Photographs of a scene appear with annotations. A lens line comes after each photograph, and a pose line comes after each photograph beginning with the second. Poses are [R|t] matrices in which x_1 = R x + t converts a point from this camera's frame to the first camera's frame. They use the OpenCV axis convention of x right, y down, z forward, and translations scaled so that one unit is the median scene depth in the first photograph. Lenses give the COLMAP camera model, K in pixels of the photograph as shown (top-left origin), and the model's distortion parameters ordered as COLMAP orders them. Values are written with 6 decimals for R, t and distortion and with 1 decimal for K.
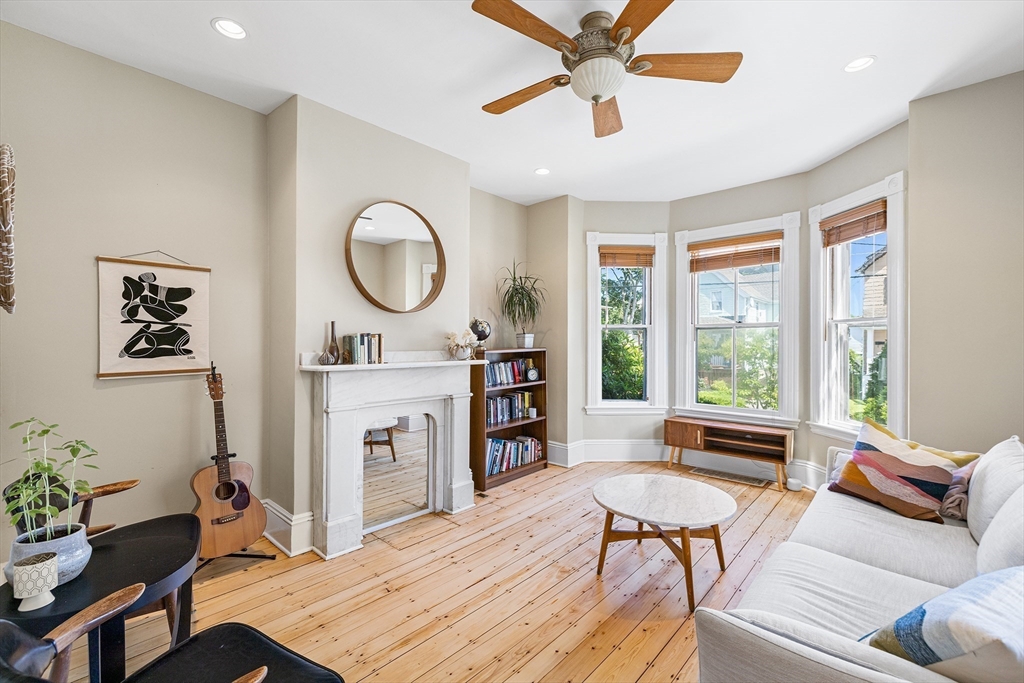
lens RADIAL K [[431.7, 0, 512.4], [0, 431.7, 342.9], [0, 0, 1]] dist [0.004023, 0.000181]
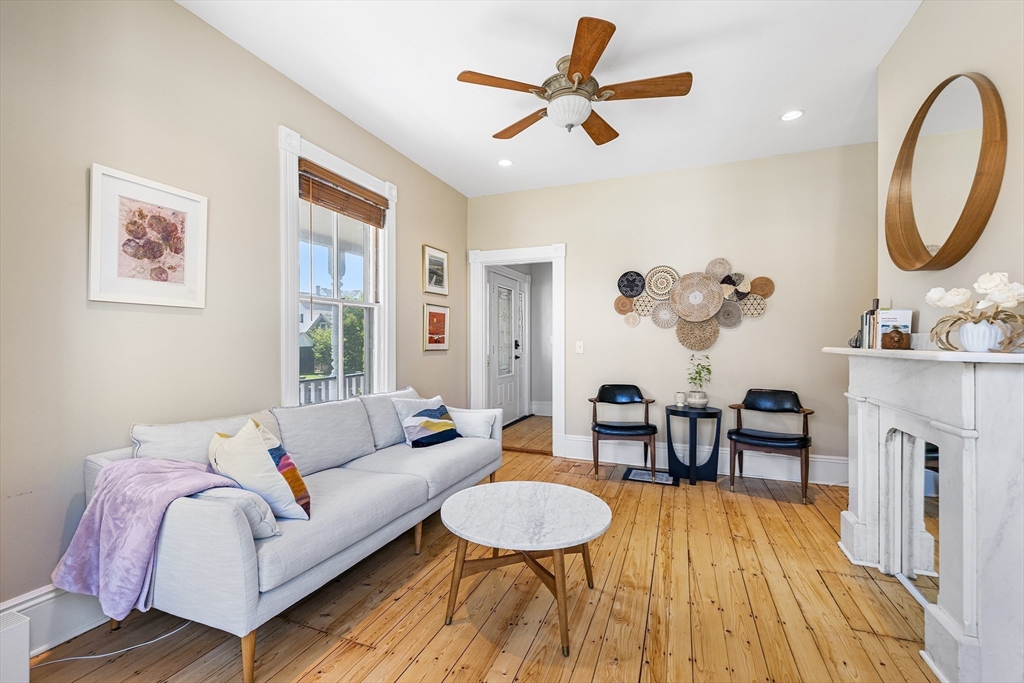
lens RADIAL K [[431.7, 0, 513.0], [0, 431.7, 342.5], [0, 0, 1]] dist [0.004023, 0.000181]
pose [[-0.931209, -0.003745, -0.364466, 0.632686], [-0.004186, 0.999991, 0.000419, 0.043568], [0.364462, 0.001916, -0.931216, 1.667235]]
